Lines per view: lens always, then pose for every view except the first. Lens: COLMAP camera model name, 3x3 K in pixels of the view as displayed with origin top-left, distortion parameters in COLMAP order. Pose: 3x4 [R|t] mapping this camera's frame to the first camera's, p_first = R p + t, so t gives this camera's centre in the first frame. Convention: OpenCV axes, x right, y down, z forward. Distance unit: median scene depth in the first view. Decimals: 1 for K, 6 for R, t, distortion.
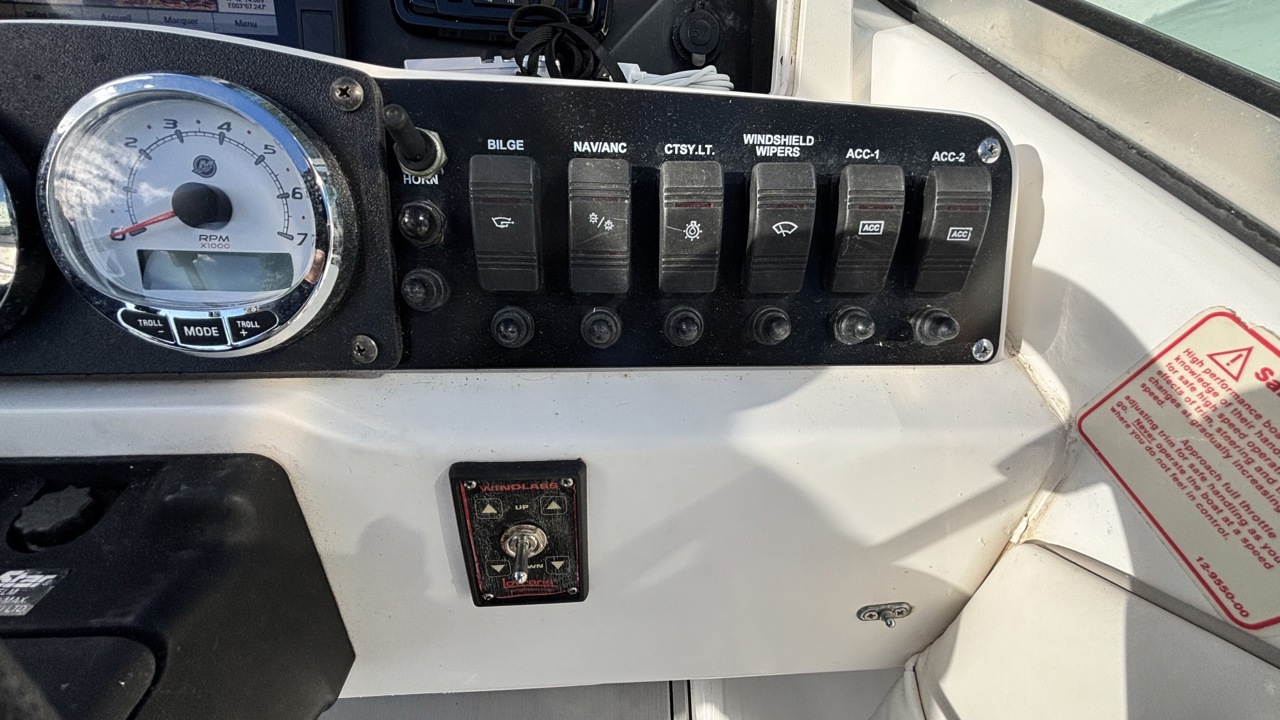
lens RADIAL K [[511.2, 0, 638.3], [0, 511.2, 334.7], [0, 0, 1]] dist [-0.000464, 0.000029]
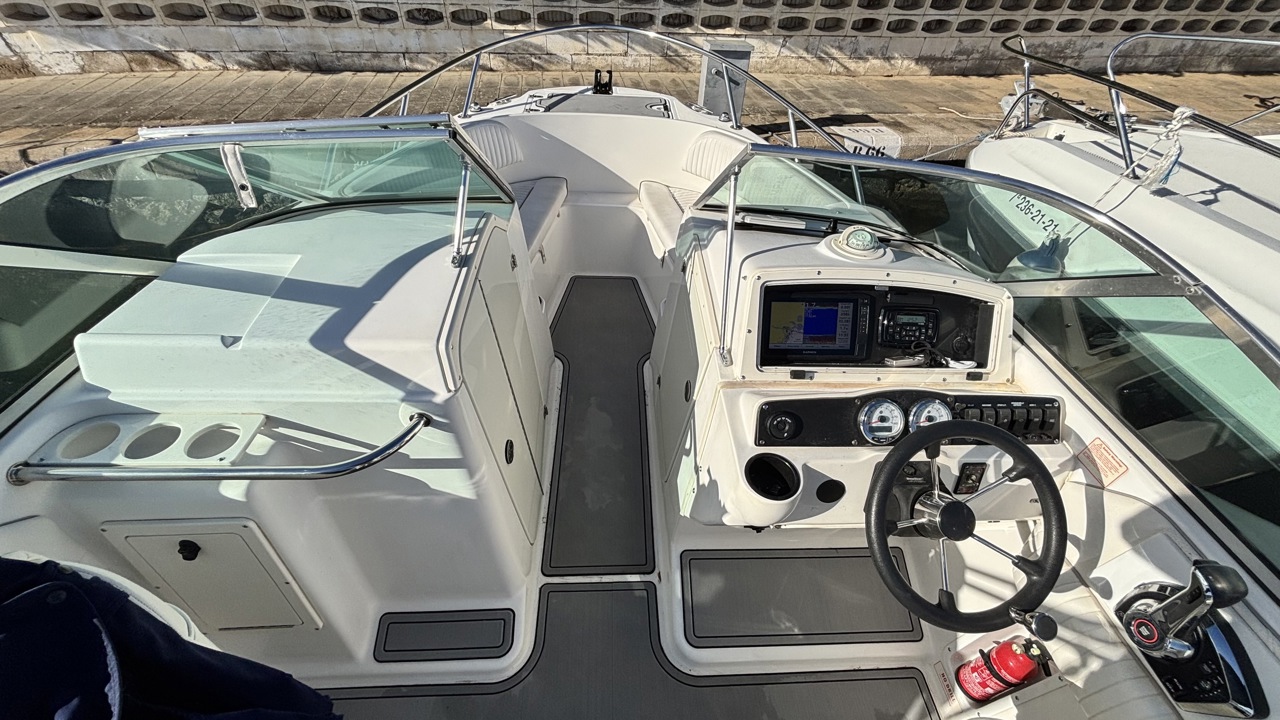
lens RADIAL K [[514.4, 0, 641.5], [0, 514.4, 360.2], [0, 0, 1]] dist [0.000844, -0.000362]
pose [[0.999261, 0.000900, 0.038435, -4.004344], [0.002005, 0.997146, -0.075474, -0.425459], [-0.038393, 0.075496, 0.996407, -4.403592]]
